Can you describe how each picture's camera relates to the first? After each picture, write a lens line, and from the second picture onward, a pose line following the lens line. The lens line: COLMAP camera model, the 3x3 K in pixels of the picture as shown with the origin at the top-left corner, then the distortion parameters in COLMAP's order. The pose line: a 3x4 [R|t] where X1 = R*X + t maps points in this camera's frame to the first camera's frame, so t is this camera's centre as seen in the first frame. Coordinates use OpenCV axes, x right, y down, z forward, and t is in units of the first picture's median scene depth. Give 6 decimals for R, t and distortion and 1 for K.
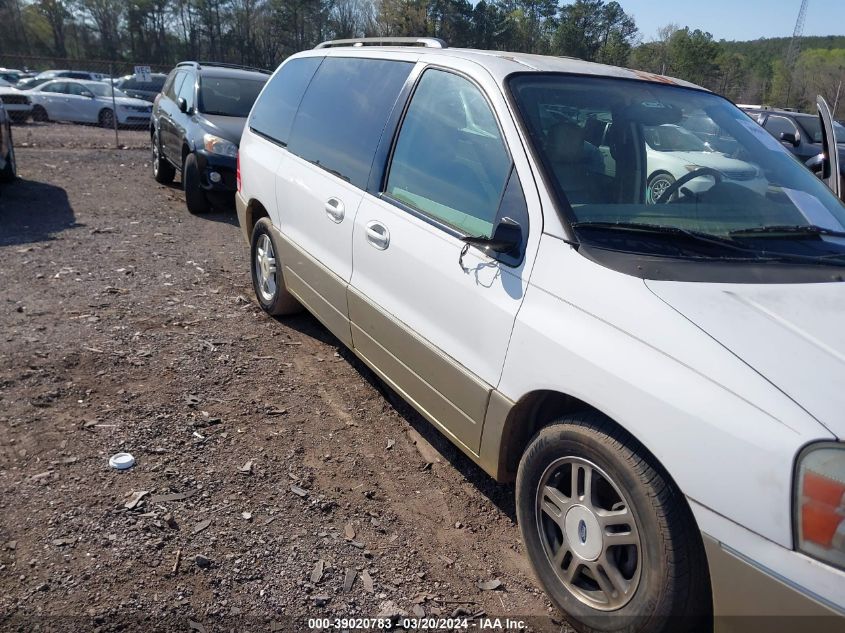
lens RADIAL K [[797.2, 0, 422.5], [0, 797.2, 316.5], [0, 0, 1]] dist [0.016586, 0.006595]
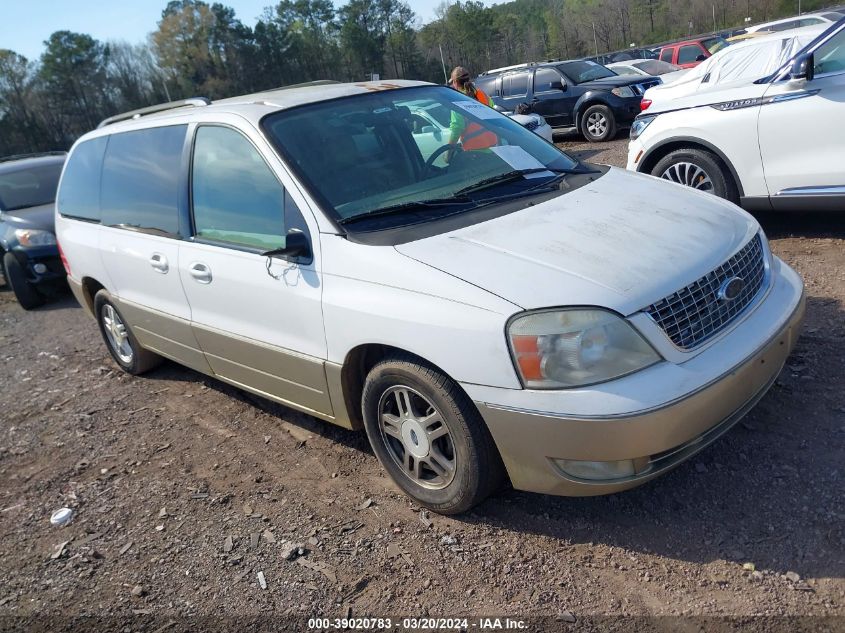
lens RADIAL K [[803.4, 0, 422.5], [0, 803.4, 316.5], [0, 0, 1]] dist [0.128114, -0.163241]
pose [[0.942098, -0.298789, 0.152238, 0.050024], [0.300859, 0.953618, 0.009804, 0.046387], [-0.148107, 0.036566, 0.988295, -0.234622]]
